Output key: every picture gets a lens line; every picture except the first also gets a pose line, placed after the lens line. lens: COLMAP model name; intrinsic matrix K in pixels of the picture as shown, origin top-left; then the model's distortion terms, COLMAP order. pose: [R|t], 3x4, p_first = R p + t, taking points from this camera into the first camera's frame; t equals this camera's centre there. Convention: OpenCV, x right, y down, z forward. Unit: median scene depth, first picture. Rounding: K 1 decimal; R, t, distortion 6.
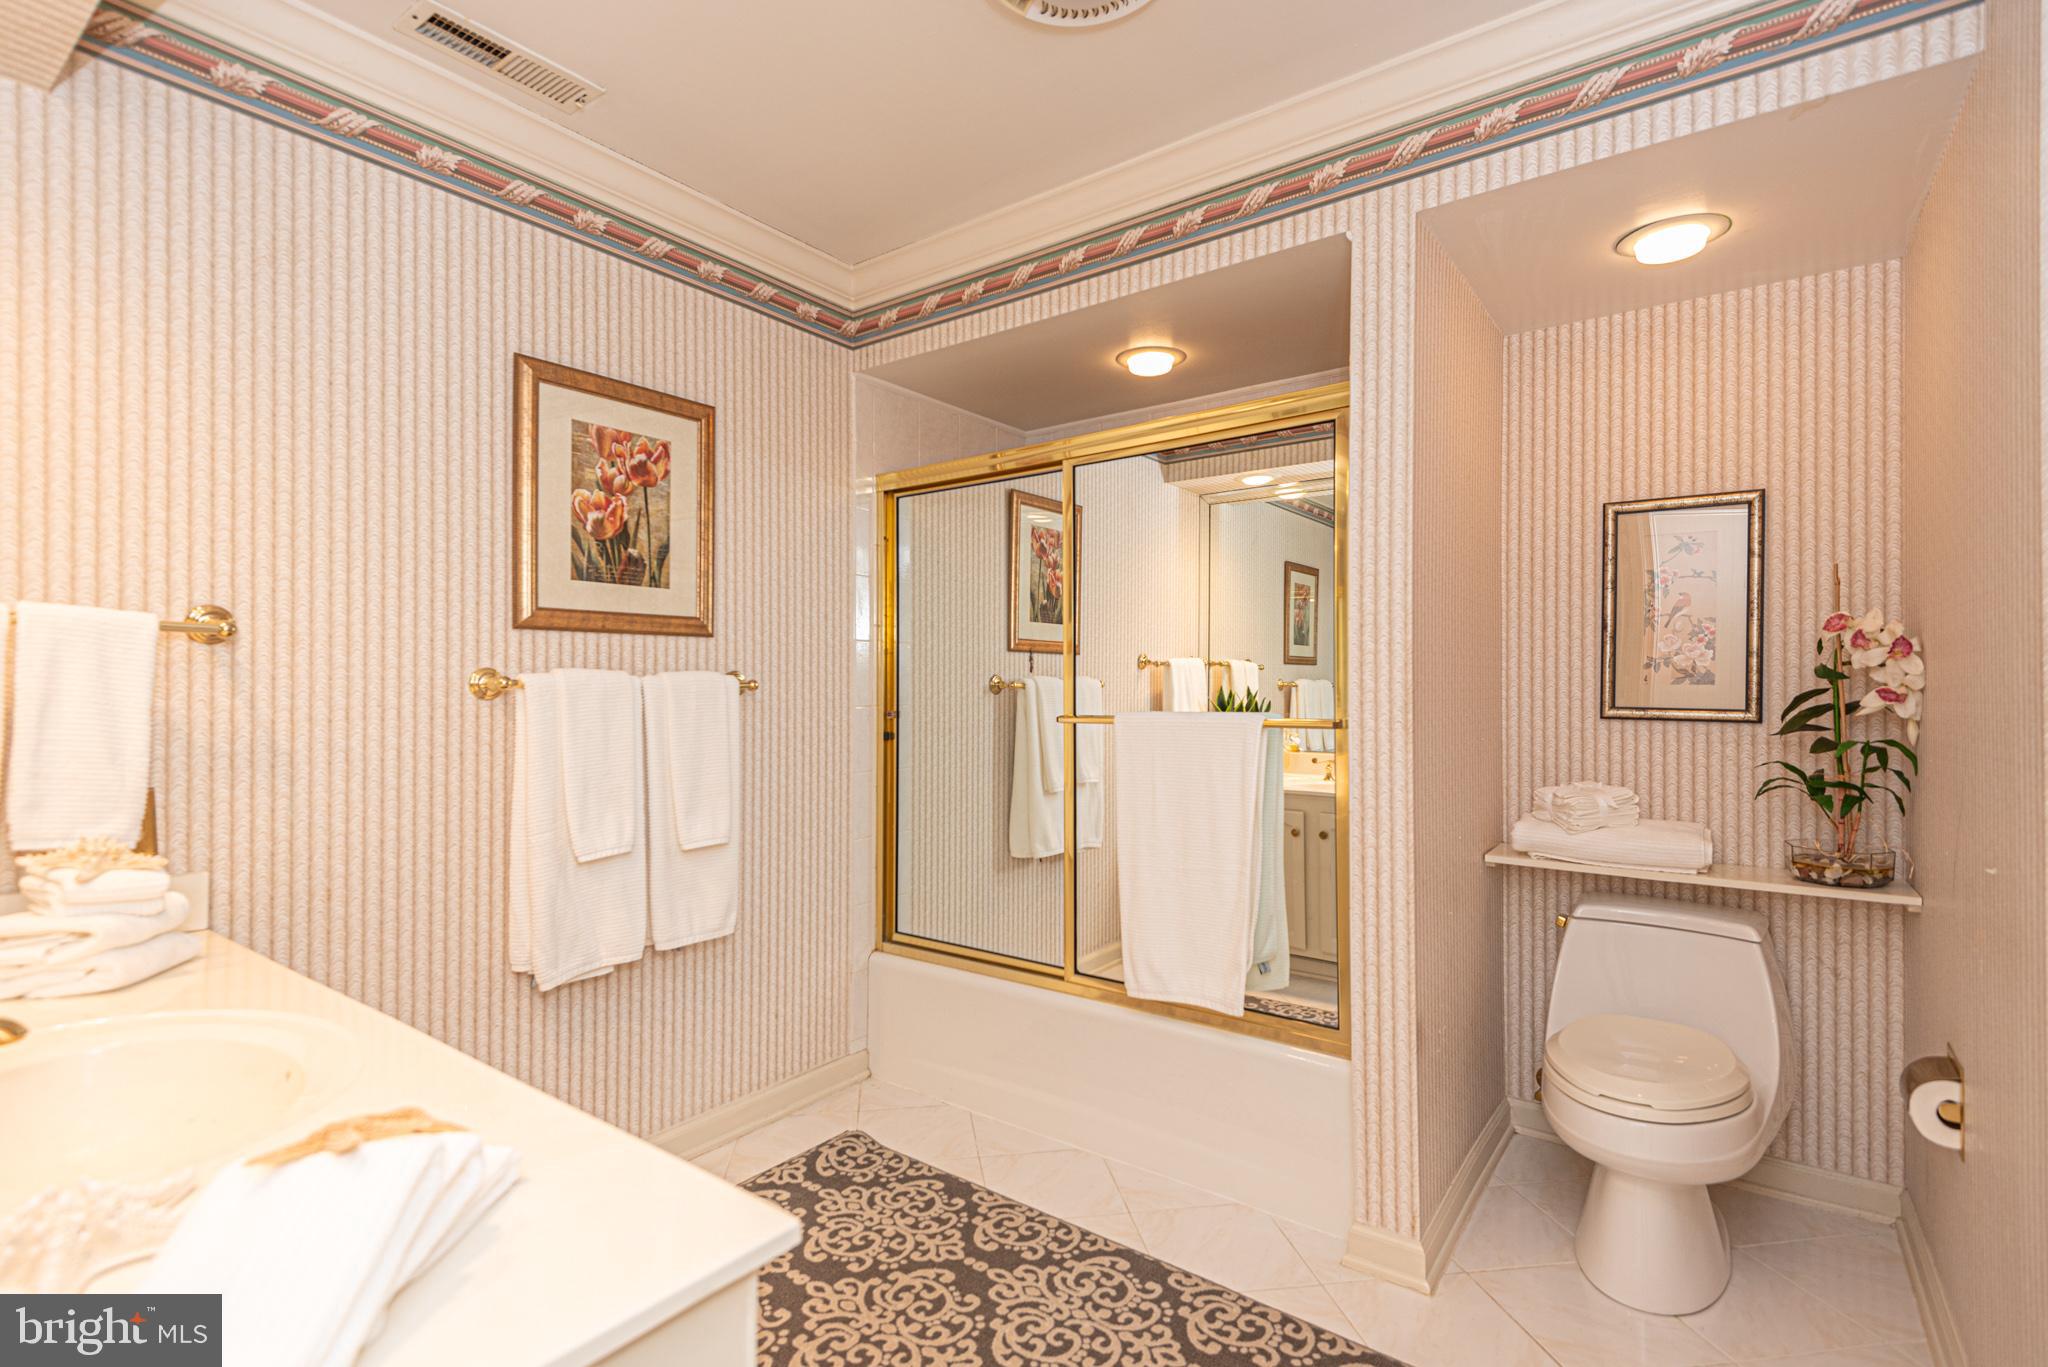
lens RADIAL K [[955.8, 0, 1022.6], [0, 955.8, 695.4], [0, 0, 1]] dist [0.028795, -0.015322]
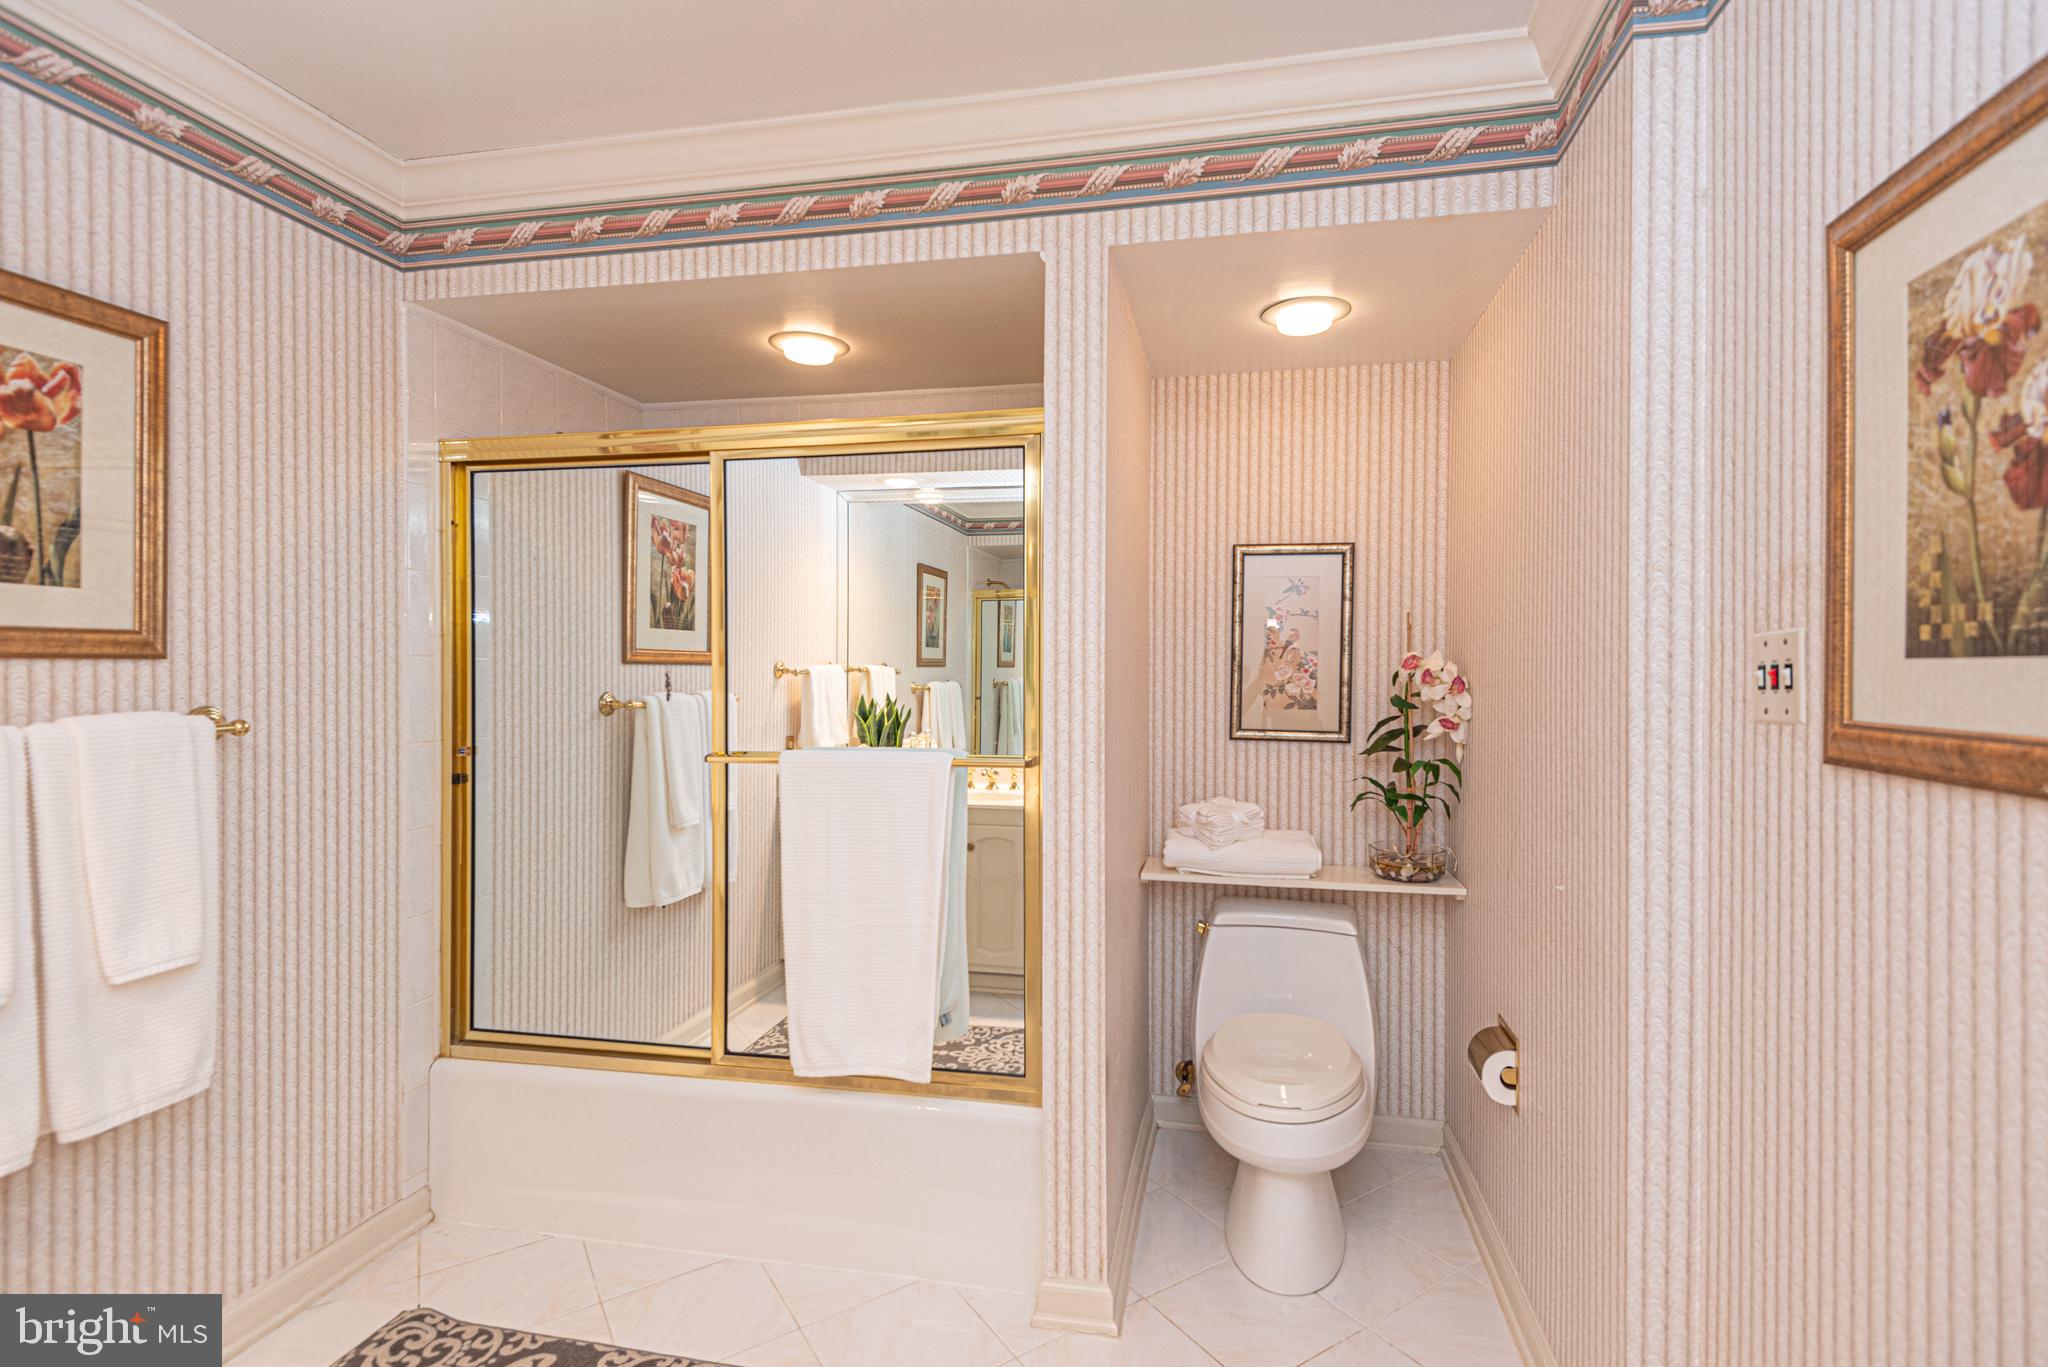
lens RADIAL K [[955.8, 0, 1064.2], [0, 955.8, 689.0], [0, 0, 1]] dist [0.028795, -0.015322]
pose [[0.901715, -0.005020, 0.432302, -0.048569], [0.001418, 0.999962, 0.008656, -0.048819], [-0.432329, -0.007192, 0.901687, 0.112408]]
